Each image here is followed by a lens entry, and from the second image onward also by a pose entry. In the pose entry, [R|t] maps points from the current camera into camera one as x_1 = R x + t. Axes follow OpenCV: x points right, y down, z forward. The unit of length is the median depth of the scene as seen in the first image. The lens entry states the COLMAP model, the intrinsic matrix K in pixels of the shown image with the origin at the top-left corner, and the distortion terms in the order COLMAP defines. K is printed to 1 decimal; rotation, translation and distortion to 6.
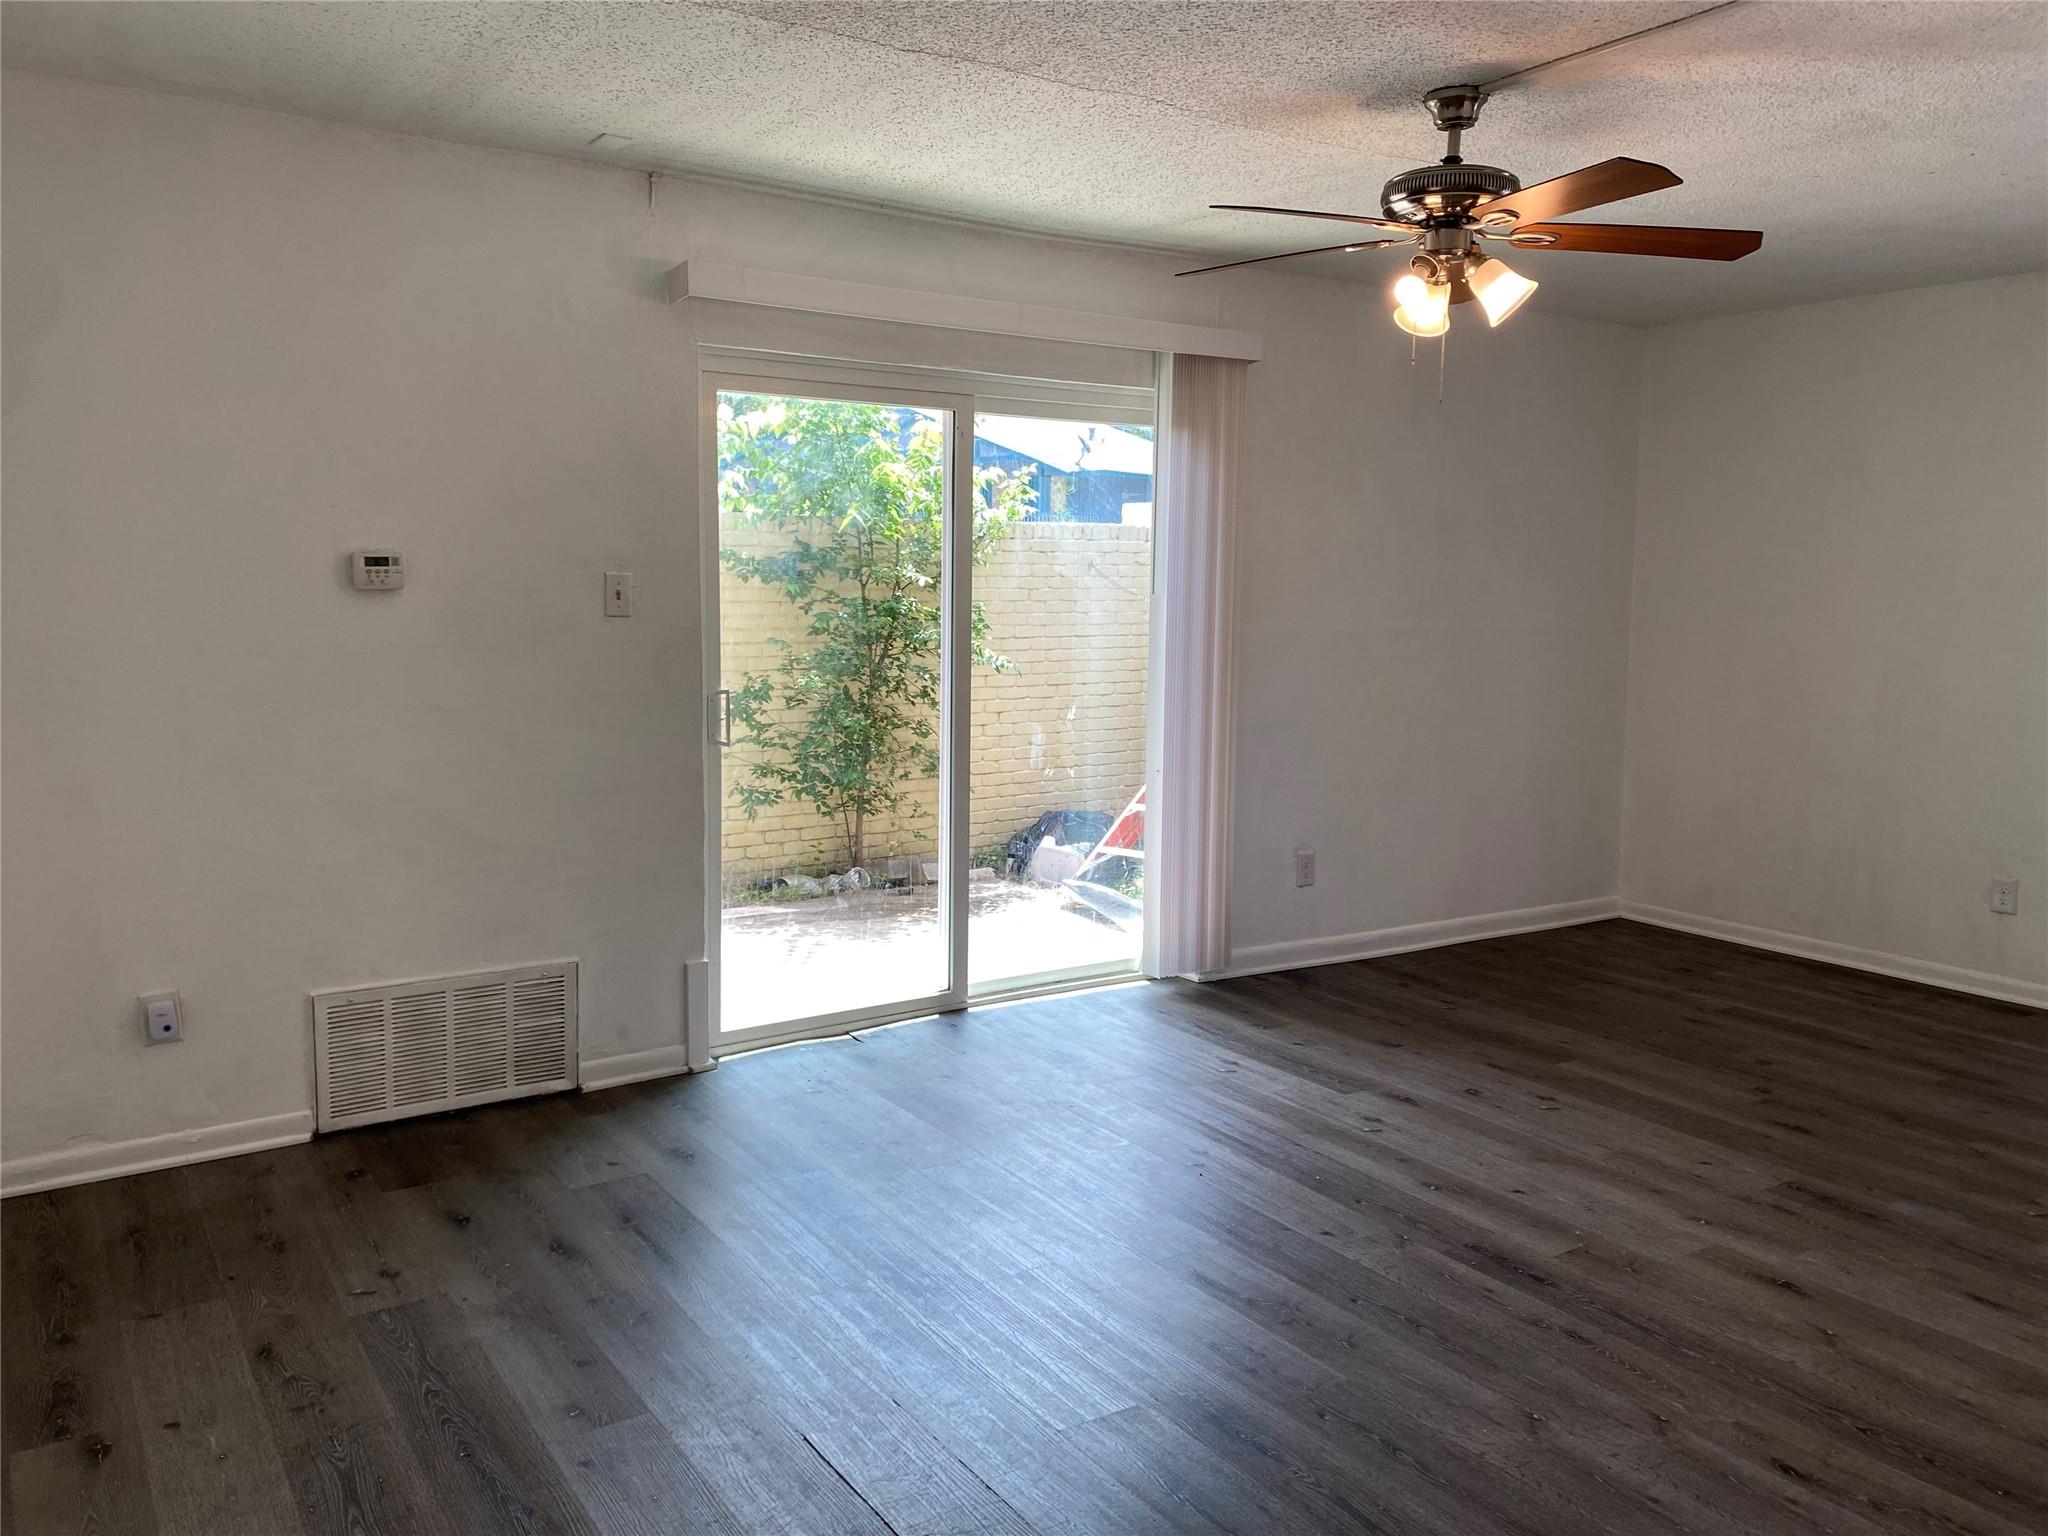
lens RADIAL K [[1562.7, 0, 1005.9], [0, 1562.7, 748.4], [0, 0, 1]] dist [0.031757, -0.036517]
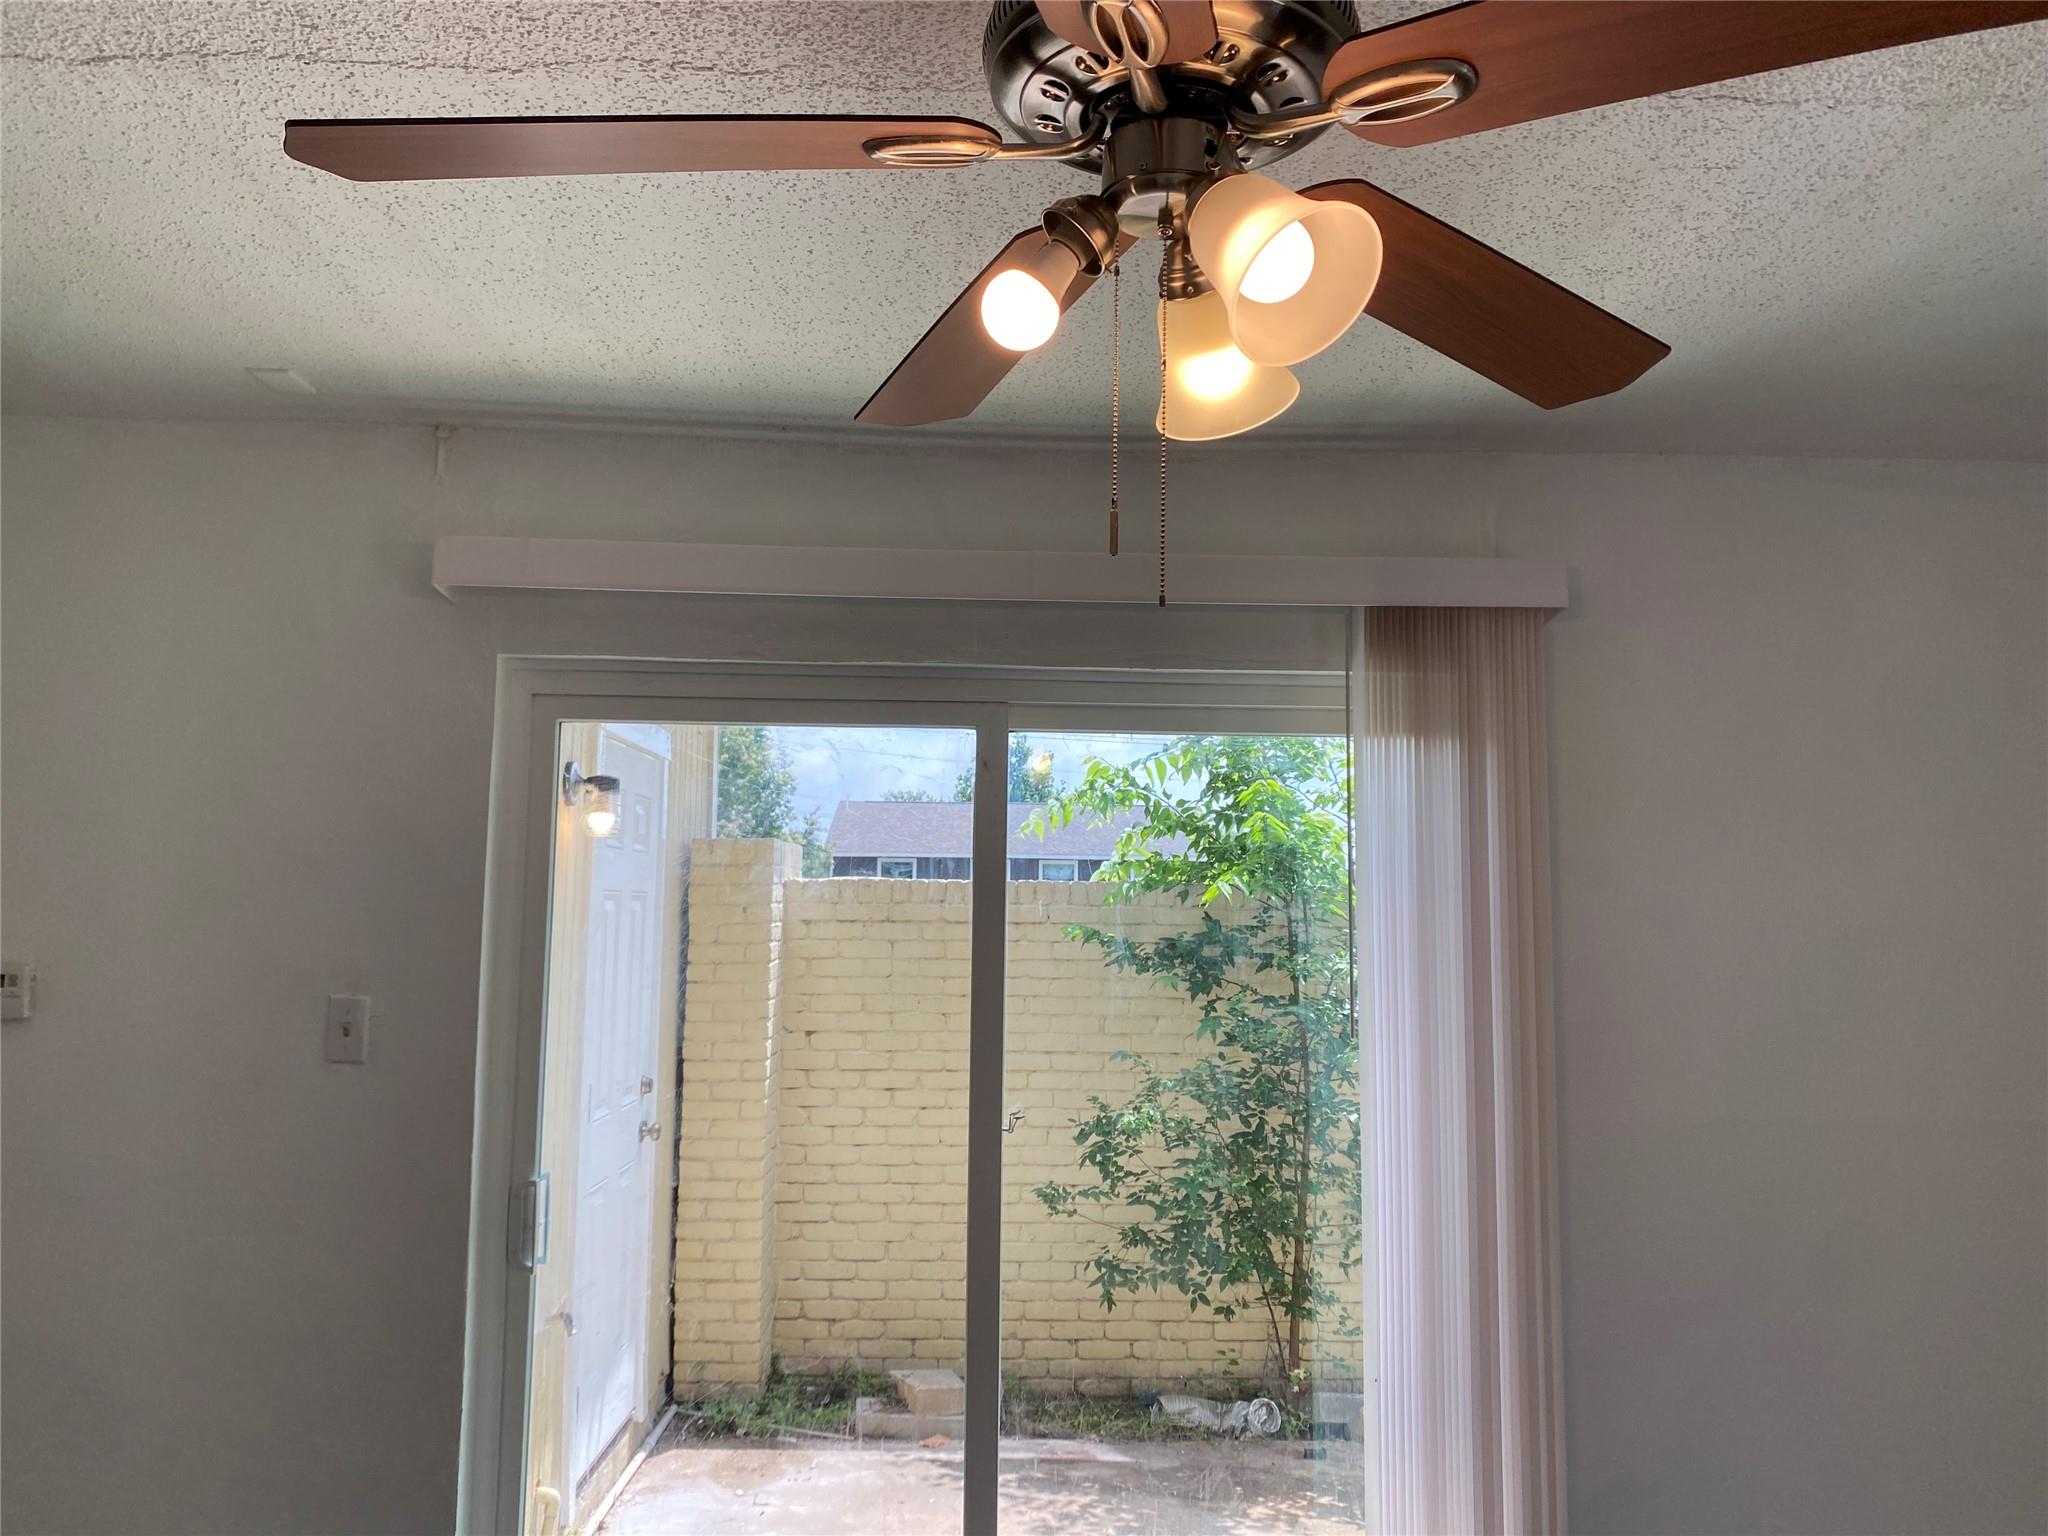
lens RADIAL K [[1562.7, 0, 1030.7], [0, 1562.7, 747.5], [0, 0, 1]] dist [0.031757, -0.036517]
pose [[0.843611, -0.057599, -0.533856, 0.360810], [-0.063170, 0.976680, -0.205199, -0.096381], [0.533226, 0.206831, 0.820299, 0.583903]]
